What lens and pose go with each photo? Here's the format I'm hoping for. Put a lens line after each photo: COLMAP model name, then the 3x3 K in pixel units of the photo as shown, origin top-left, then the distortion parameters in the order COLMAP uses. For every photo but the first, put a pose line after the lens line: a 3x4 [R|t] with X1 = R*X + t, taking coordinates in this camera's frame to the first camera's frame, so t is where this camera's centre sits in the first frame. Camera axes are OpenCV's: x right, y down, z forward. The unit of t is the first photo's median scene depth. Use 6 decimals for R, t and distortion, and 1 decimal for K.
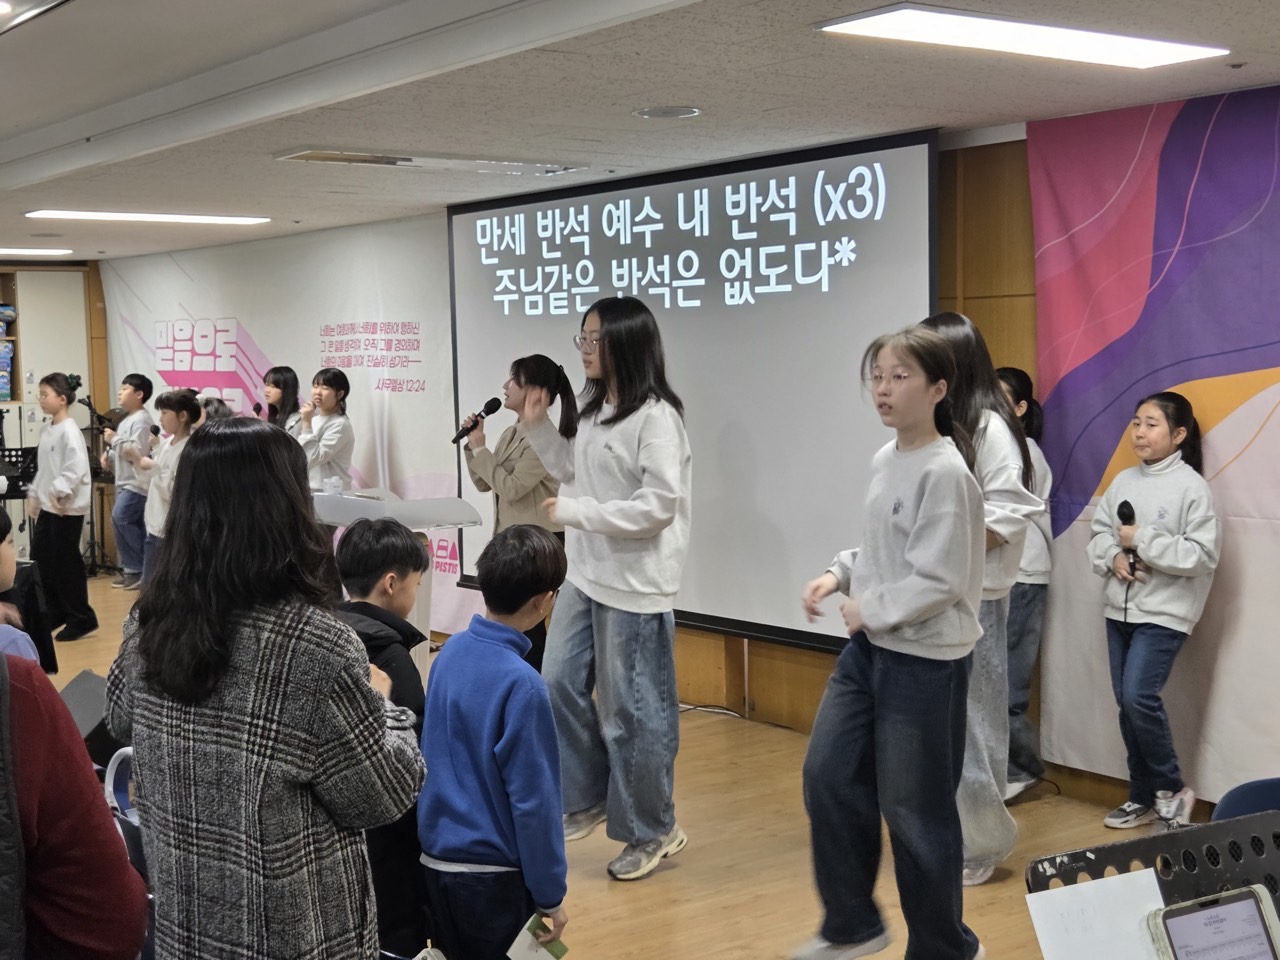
lens RADIAL K [[1702.4, 0, 637.9], [0, 1702.4, 476.2], [0, 0, 1]] dist [0.030489, 0.000000]
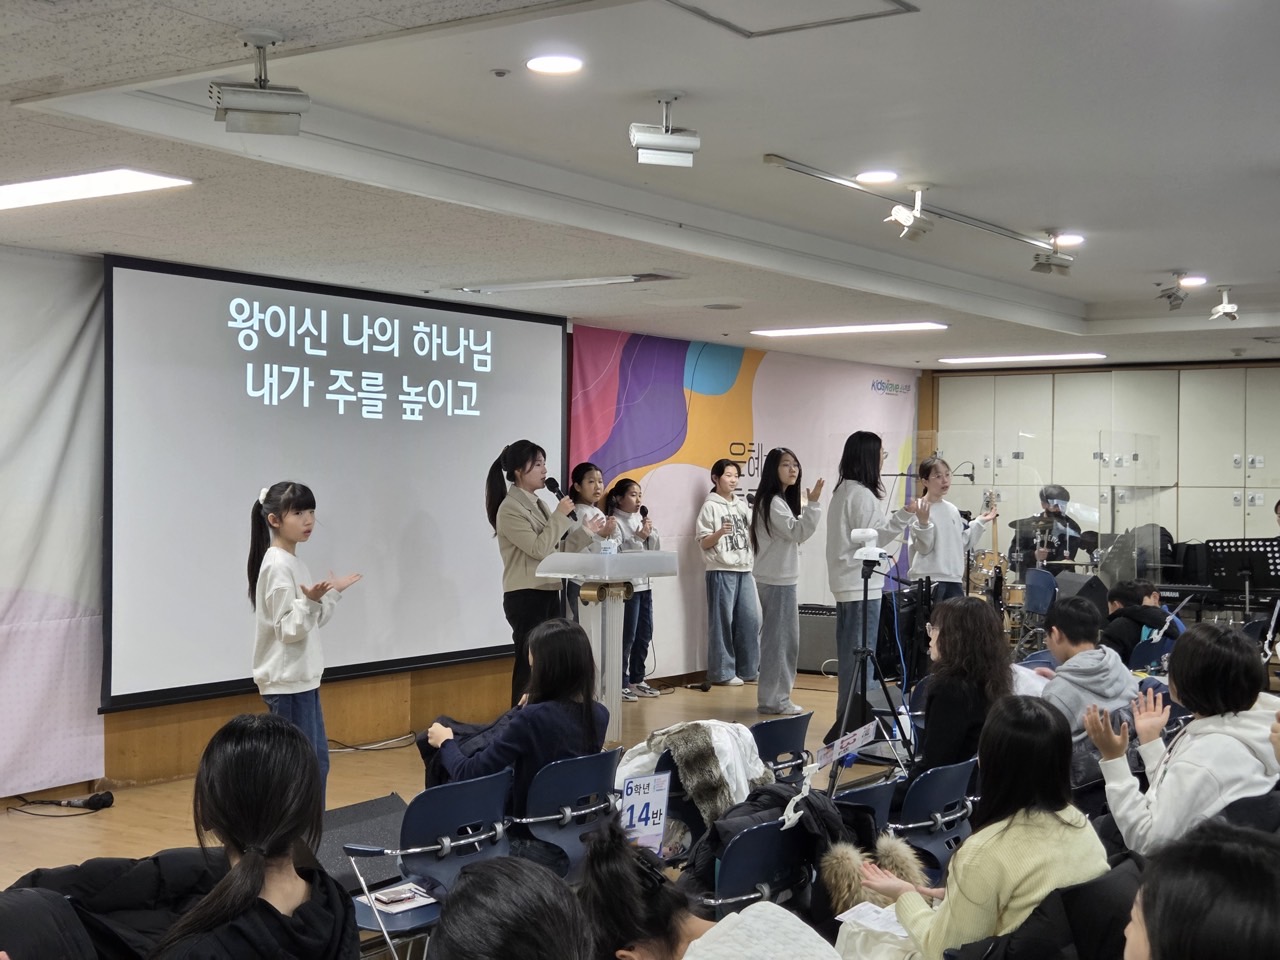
lens RADIAL K [[1702.4, 0, 636.9], [0, 1702.4, 476.1], [0, 0, 1]] dist [0.030489, 0.000000]
pose [[-0.311028, -0.019827, 0.950194, -1.510013], [0.037515, 0.998747, 0.033120, -0.115855], [-0.949660, 0.045947, -0.309894, 1.571898]]
